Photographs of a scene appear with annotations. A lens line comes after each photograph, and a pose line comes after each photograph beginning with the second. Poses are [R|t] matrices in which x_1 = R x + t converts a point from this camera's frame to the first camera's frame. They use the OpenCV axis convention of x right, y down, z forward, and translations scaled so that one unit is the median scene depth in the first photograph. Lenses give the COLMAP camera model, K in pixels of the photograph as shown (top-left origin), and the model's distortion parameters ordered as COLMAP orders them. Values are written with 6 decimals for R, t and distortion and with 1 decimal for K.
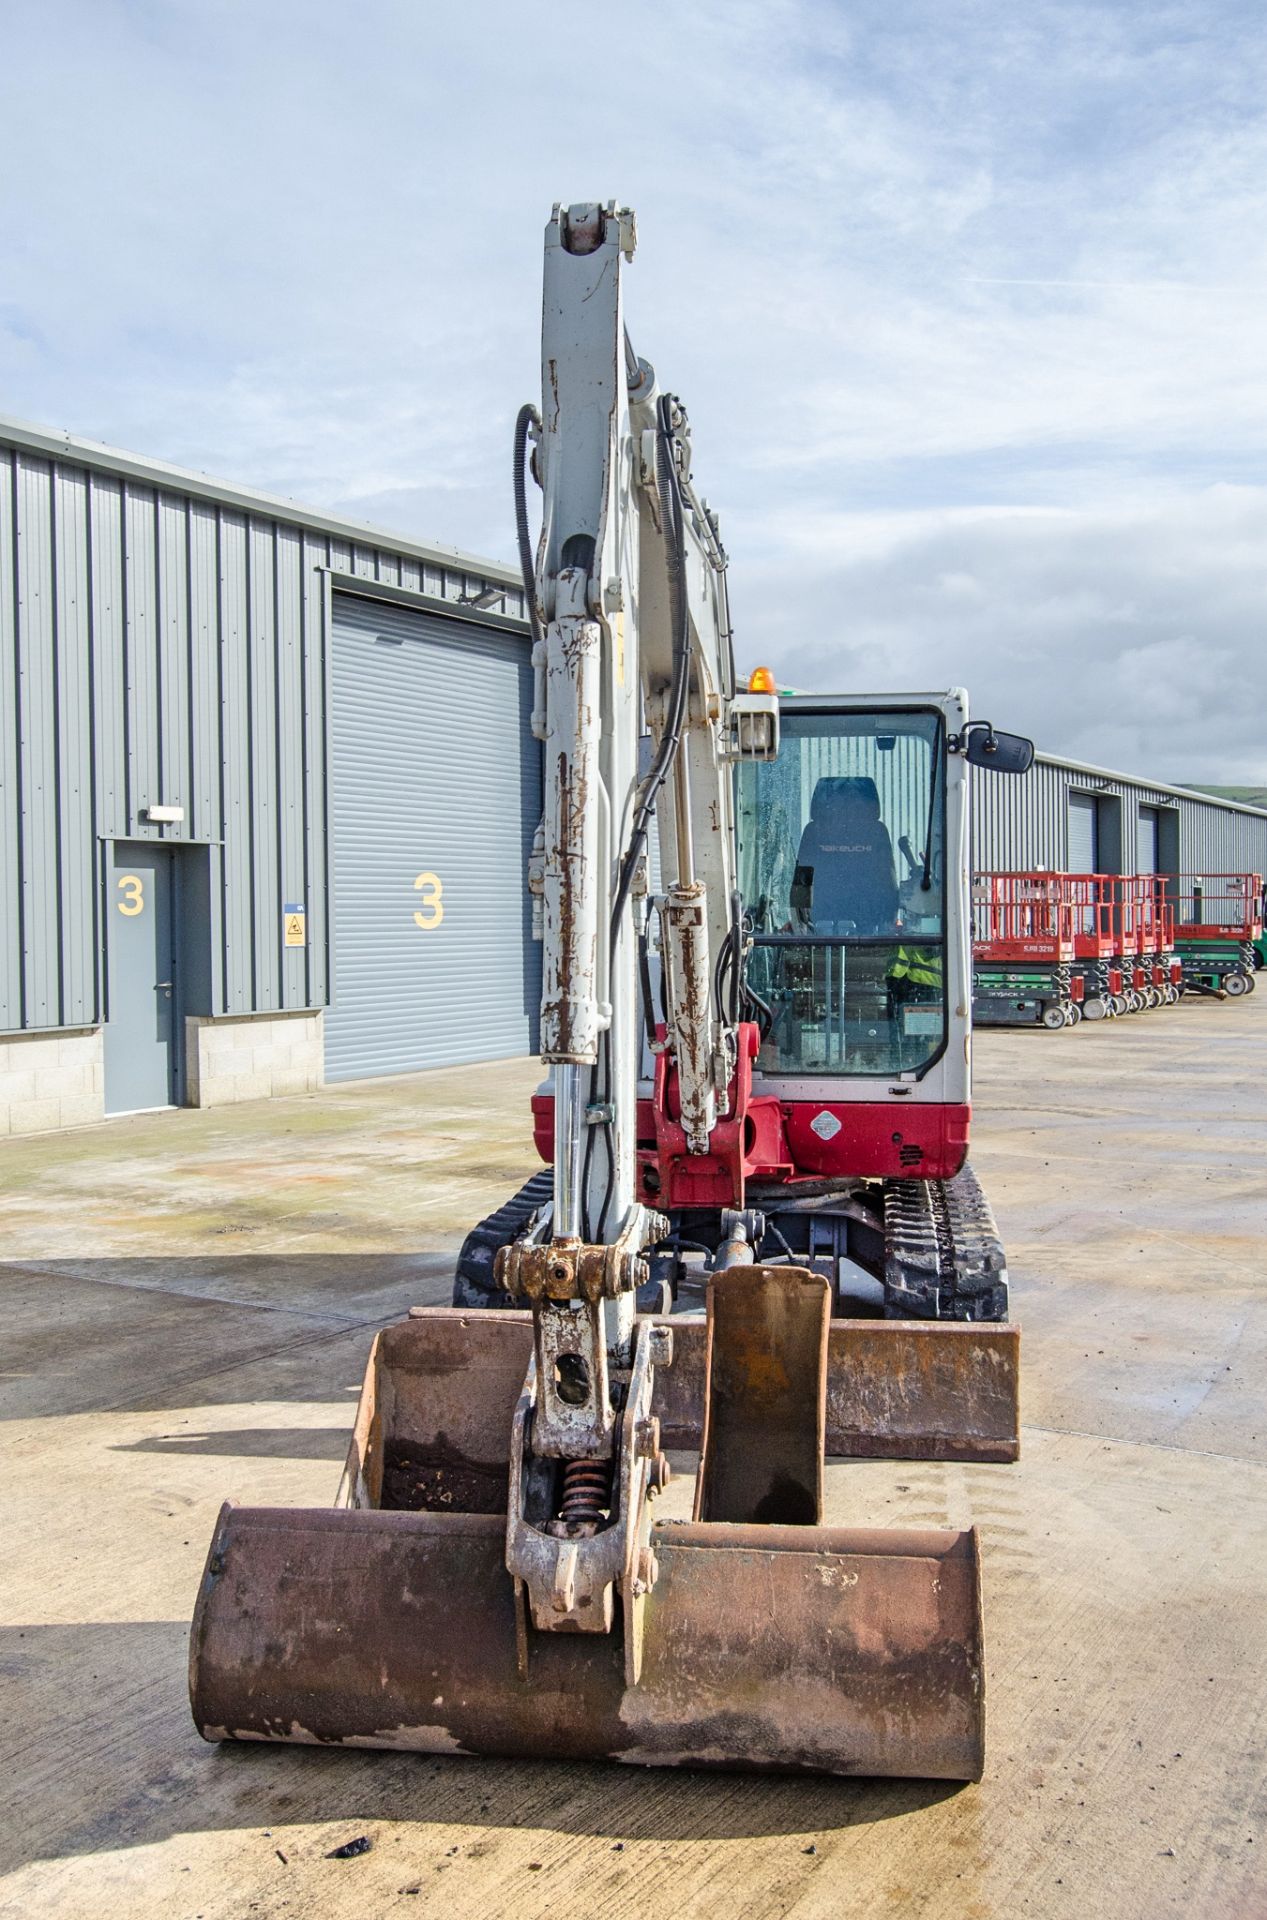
lens RADIAL K [[1683.0, 0, 638.0], [0, 1683.0, 958.5], [0, 0, 1]] dist [-0.001289, -0.003975]
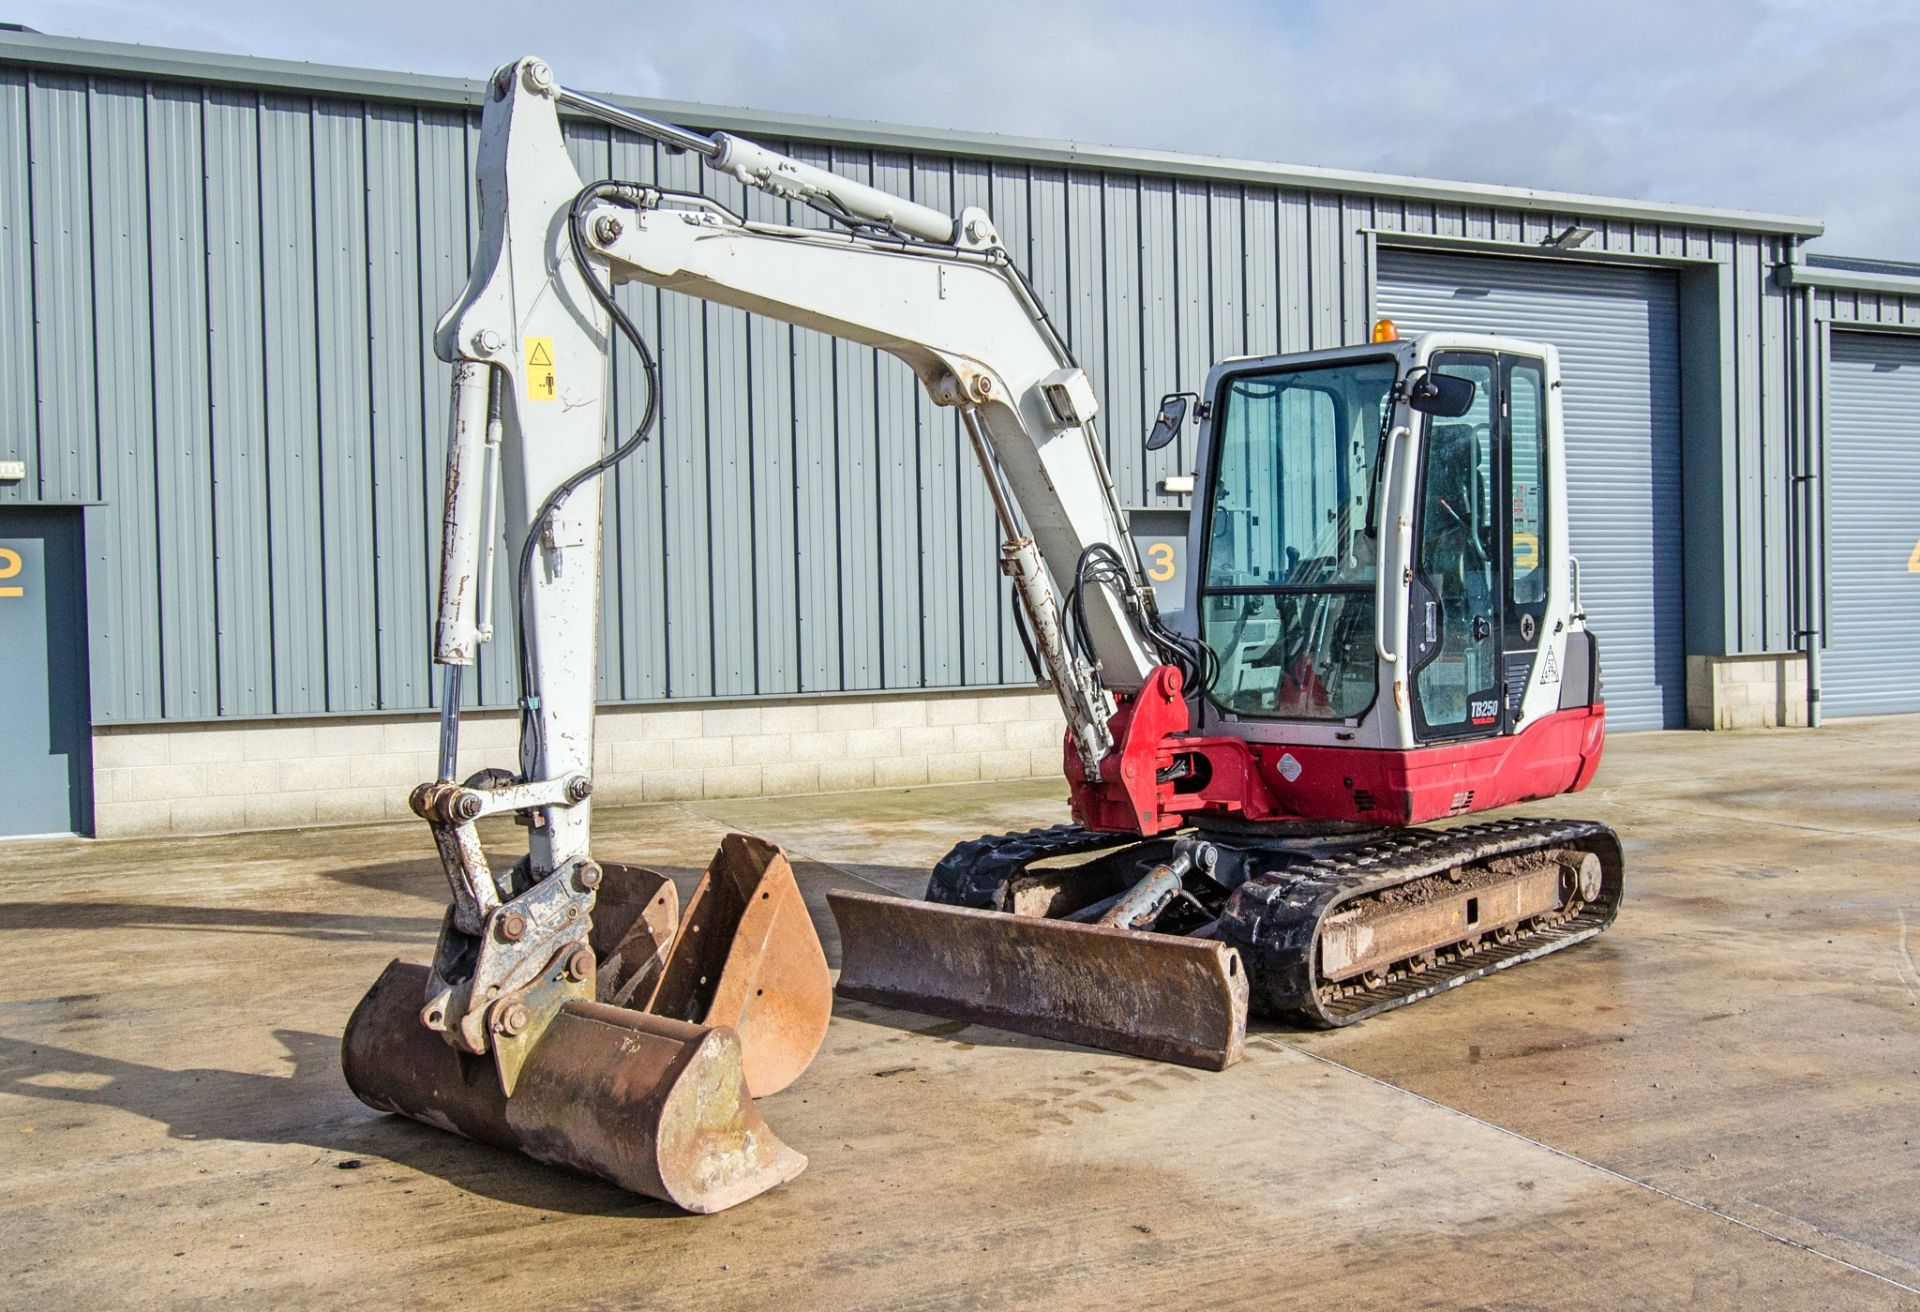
lens RADIAL K [[1835.6, 0, 1052.0], [0, 1835.6, 647.5], [0, 0, 1]] dist [-0.009213, 0.000000]
pose [[0.832124, 0.005836, -0.554559, 0.610192], [-0.001540, 0.999965, 0.008212, 0.015929], [0.554588, -0.005979, 0.832104, -0.022366]]
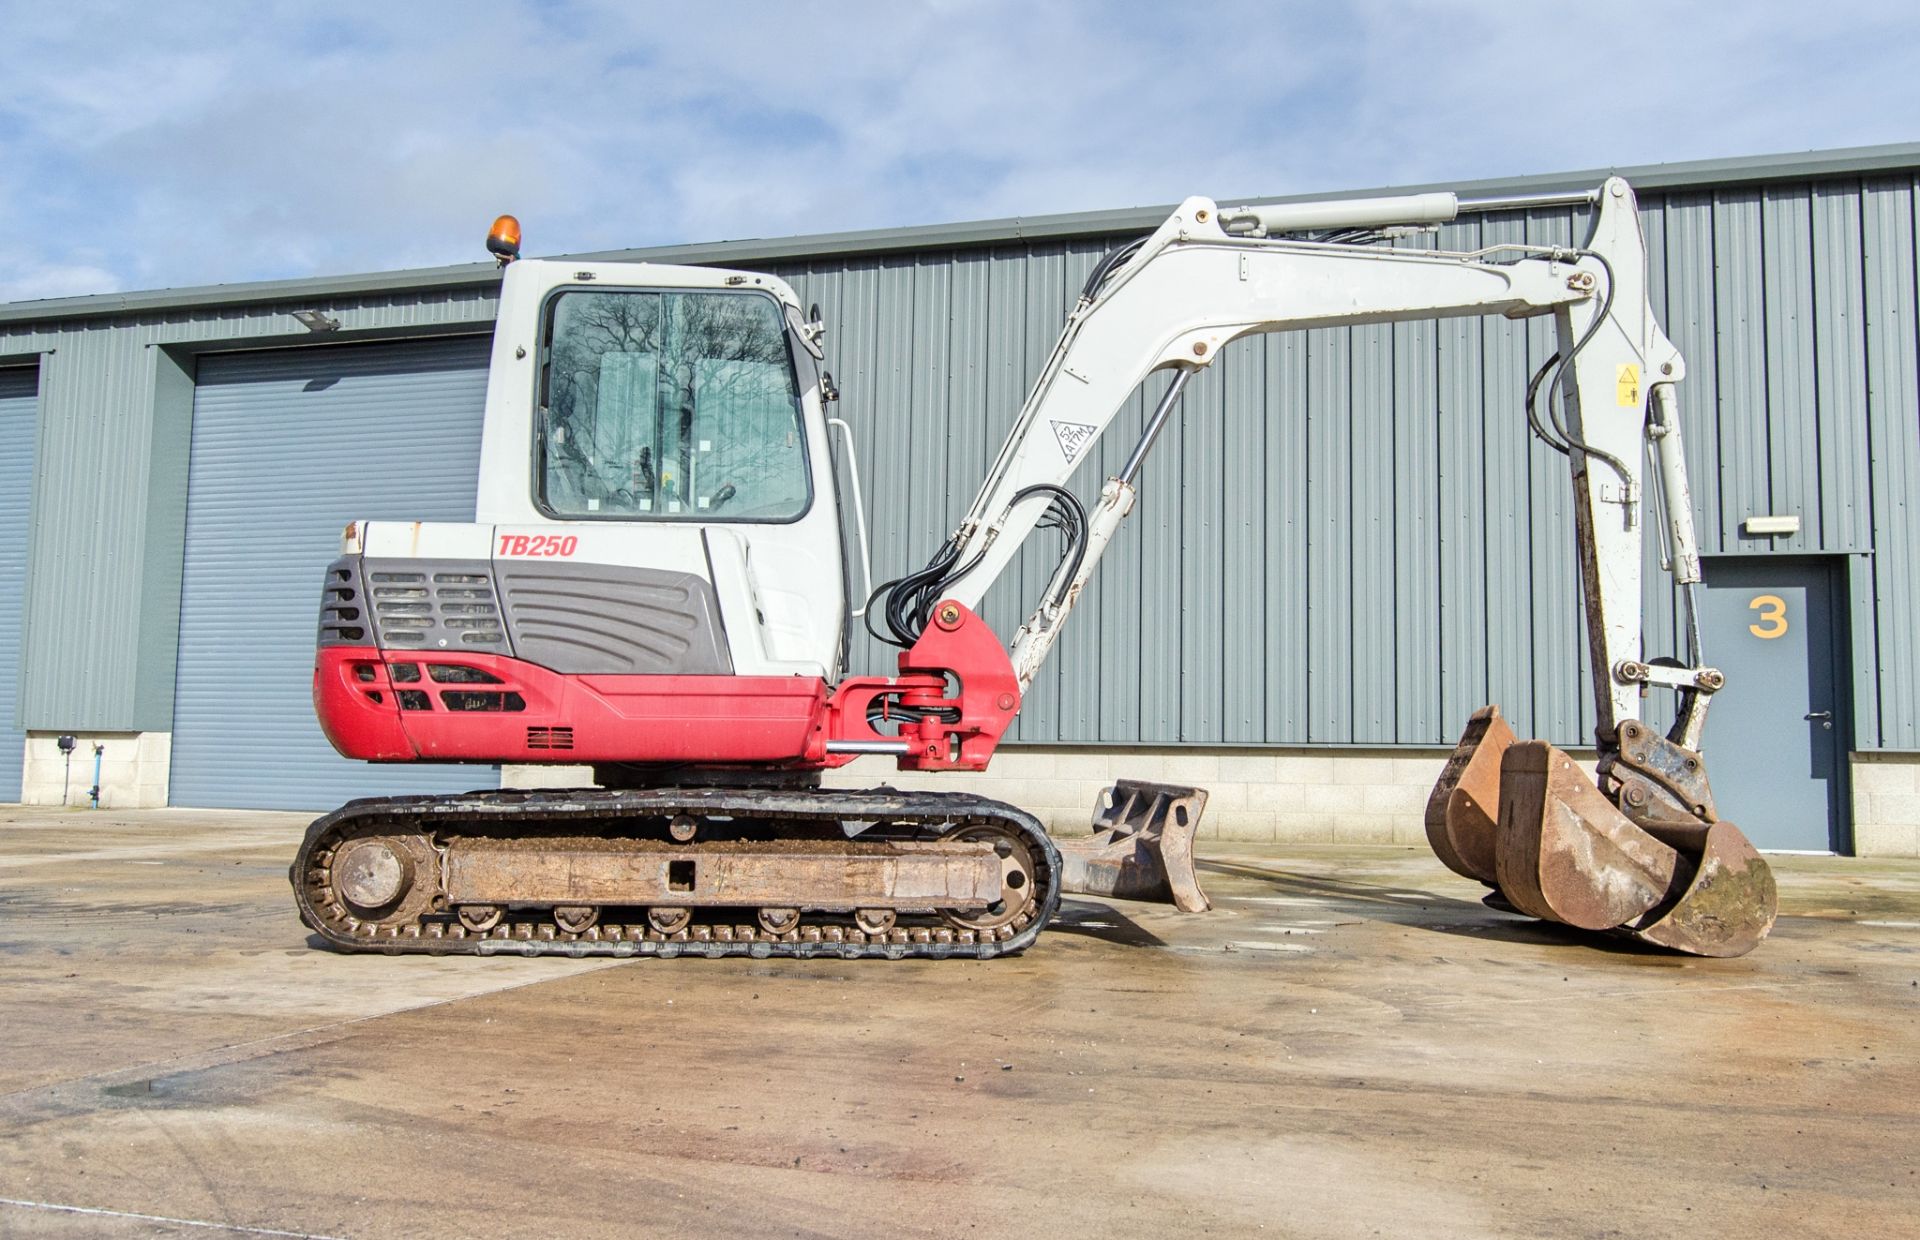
lens RADIAL K [[1724.6, 0, 985.8], [0, 1724.6, 588.0], [0, 0, 1]] dist [-0.021811, 0.026373]
pose [[0.218833, -0.086337, -0.971935, 1.116292], [-0.043487, 0.994225, -0.098108, 0.123870], [0.974793, 0.063735, 0.213815, 0.791966]]
